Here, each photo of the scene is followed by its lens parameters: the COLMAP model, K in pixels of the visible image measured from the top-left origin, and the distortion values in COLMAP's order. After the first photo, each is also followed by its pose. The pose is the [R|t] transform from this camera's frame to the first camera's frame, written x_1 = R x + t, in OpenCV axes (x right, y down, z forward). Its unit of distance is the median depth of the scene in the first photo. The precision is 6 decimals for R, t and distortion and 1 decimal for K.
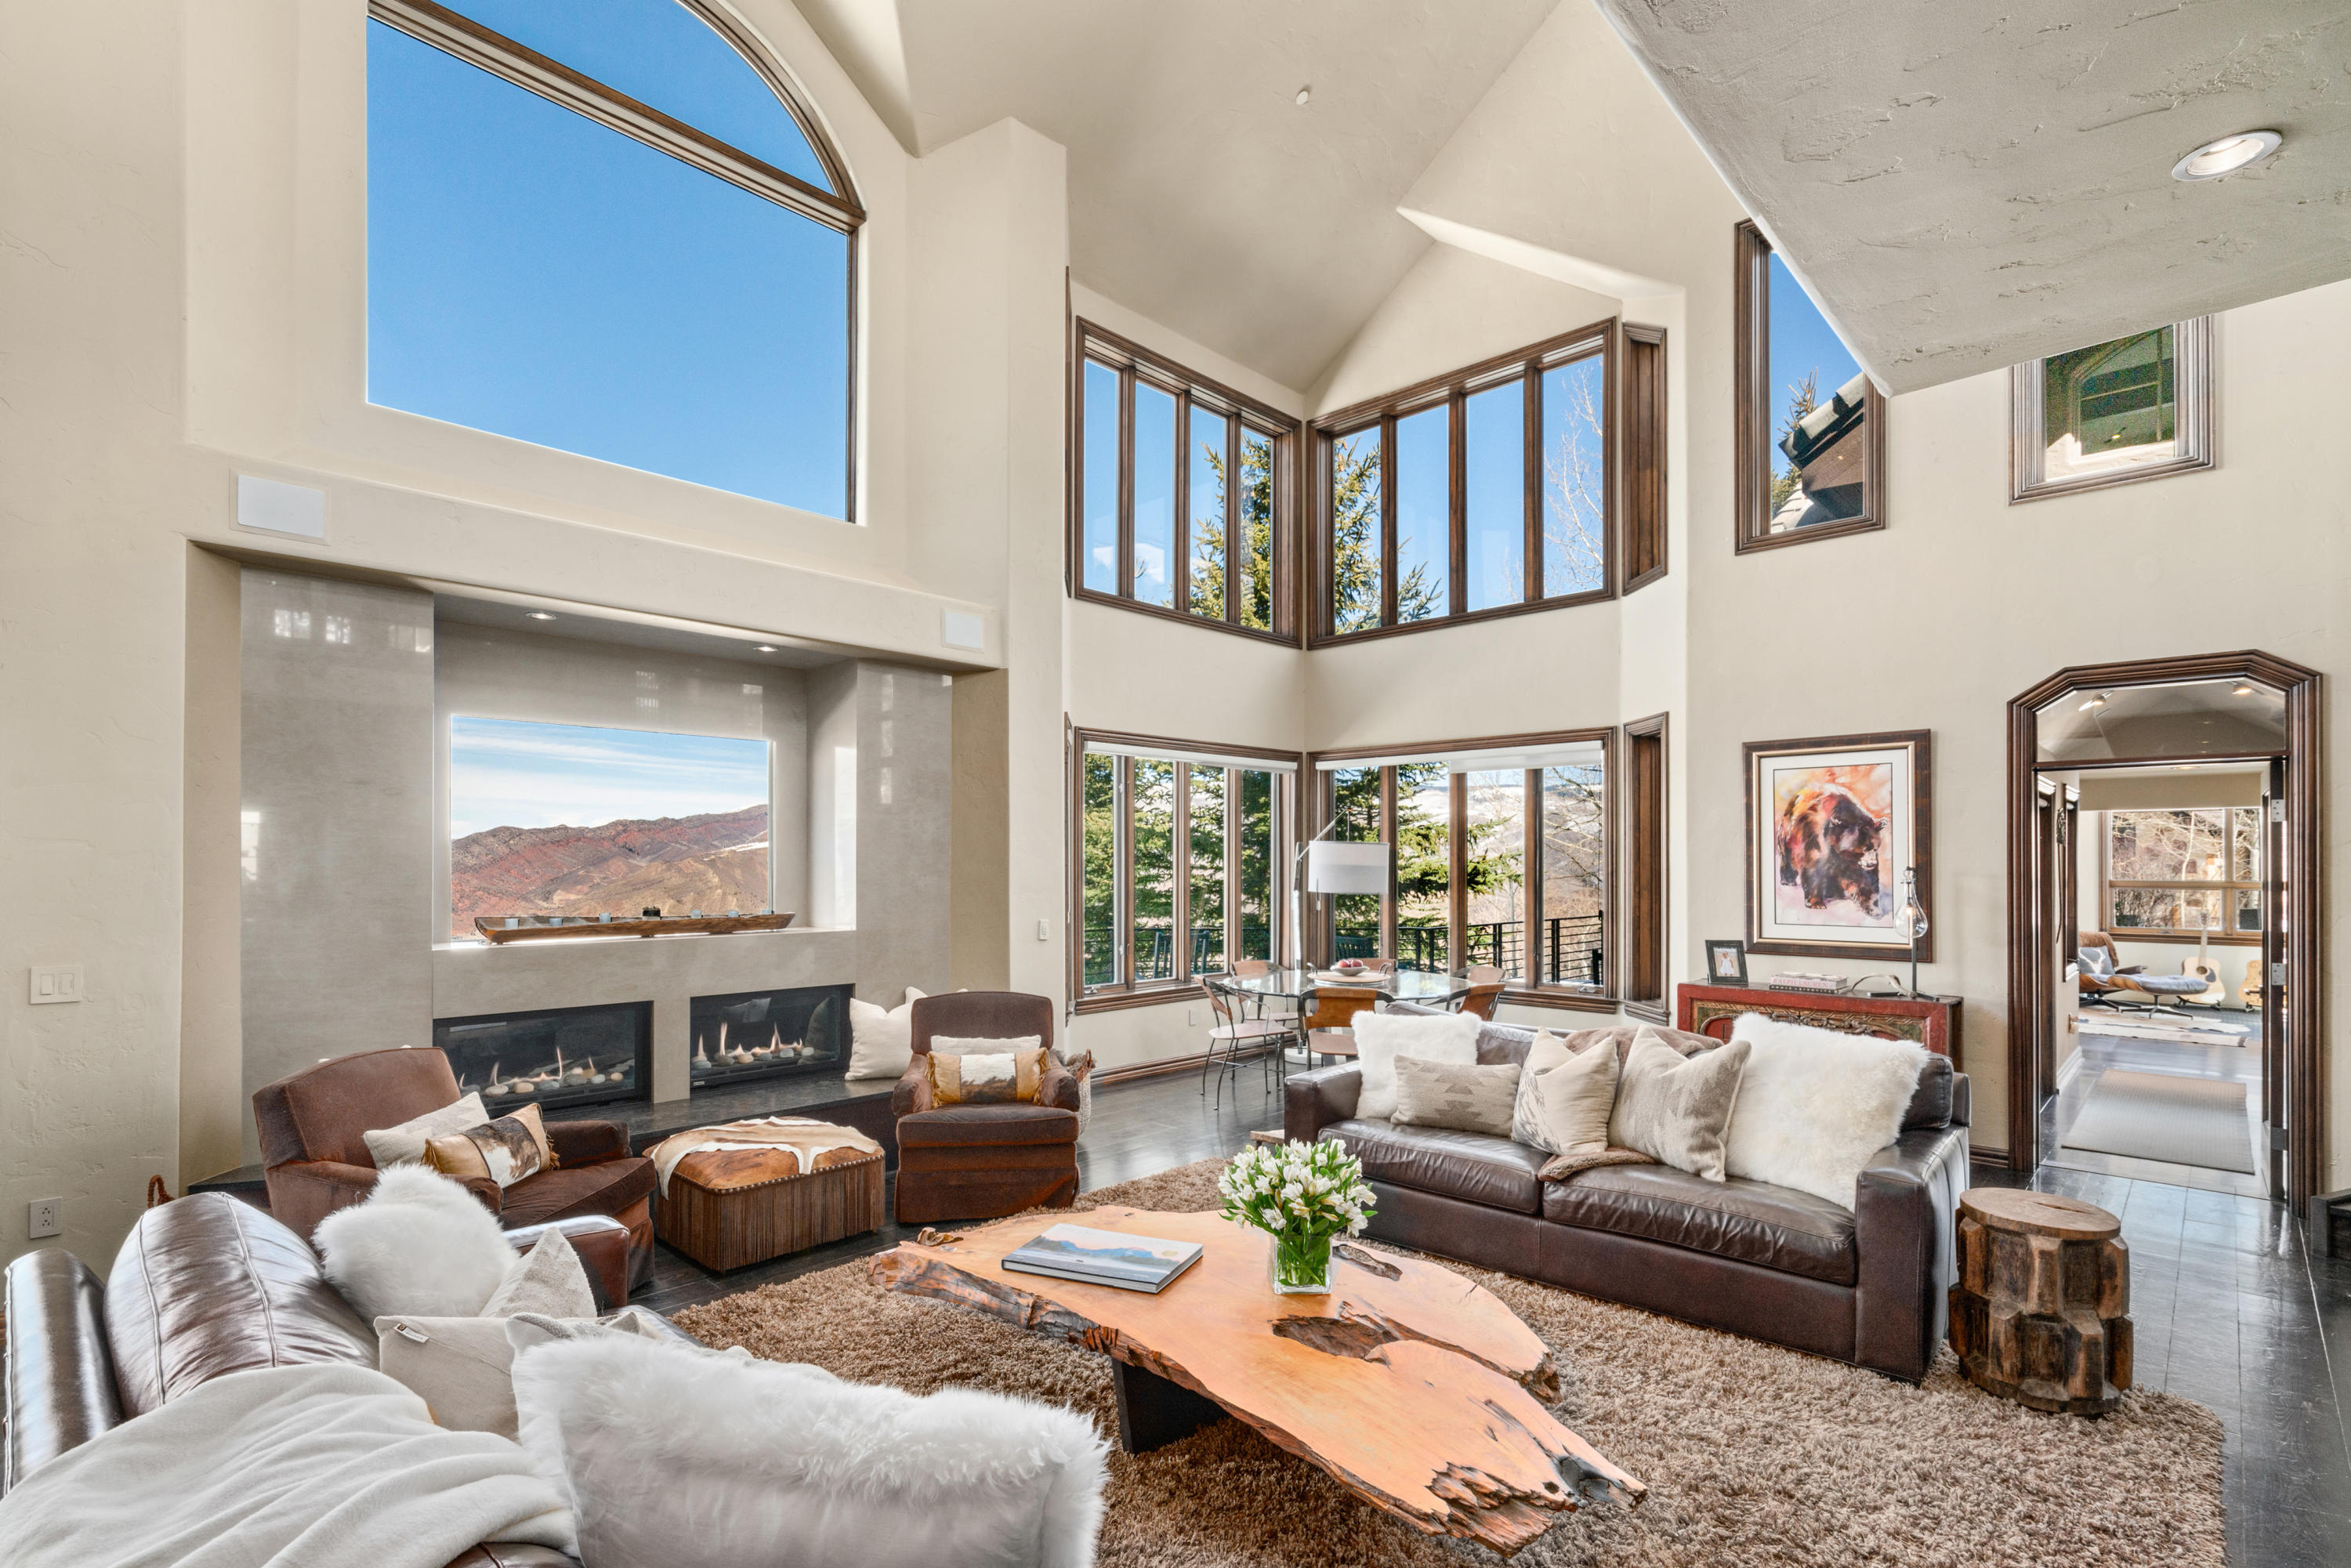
lens RADIAL K [[1078.7, 0, 1152.1], [0, 1078.7, 856.2], [0, 0, 1]] dist [0.009375, 0.000791]
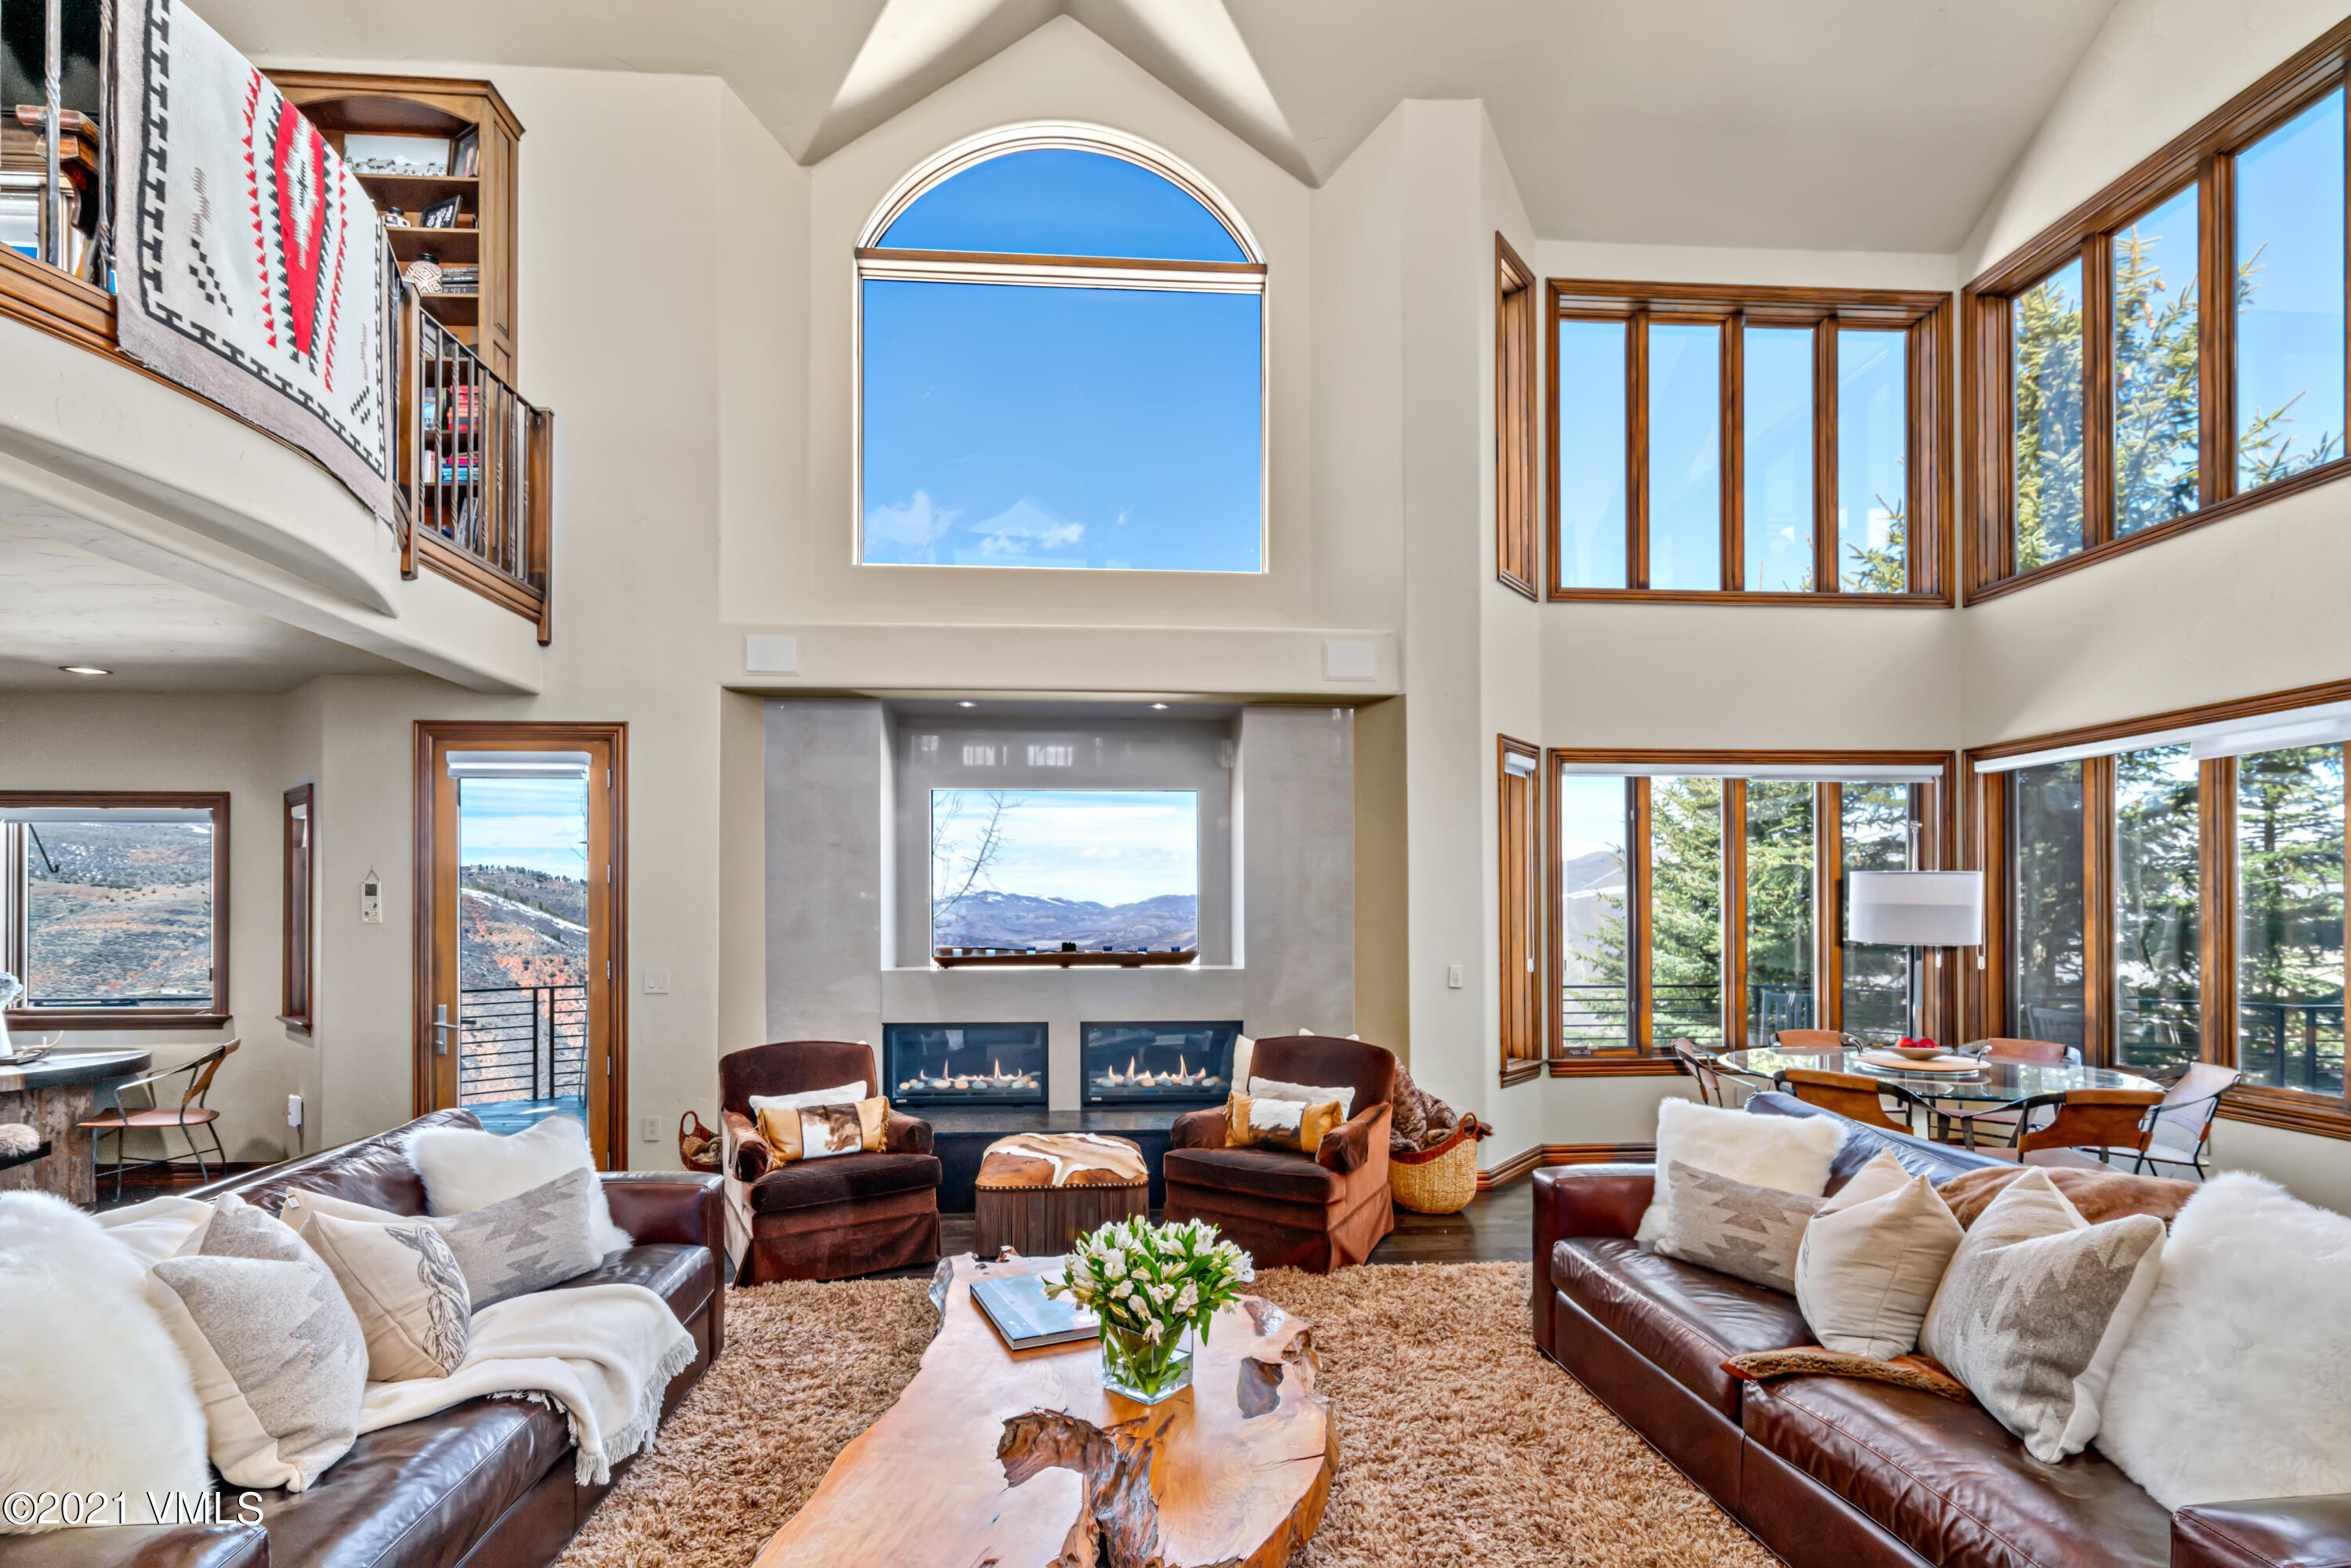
lens RADIAL K [[1078.7, 0, 1171.1], [0, 1078.7, 901.1], [0, 0, 1]] dist [0.009375, 0.000791]
pose [[0.757751, -0.008271, -0.652491, 0.403101], [0.005347, 0.999965, -0.006467, 0.011847], [0.652522, 0.001412, 0.757769, 0.209511]]
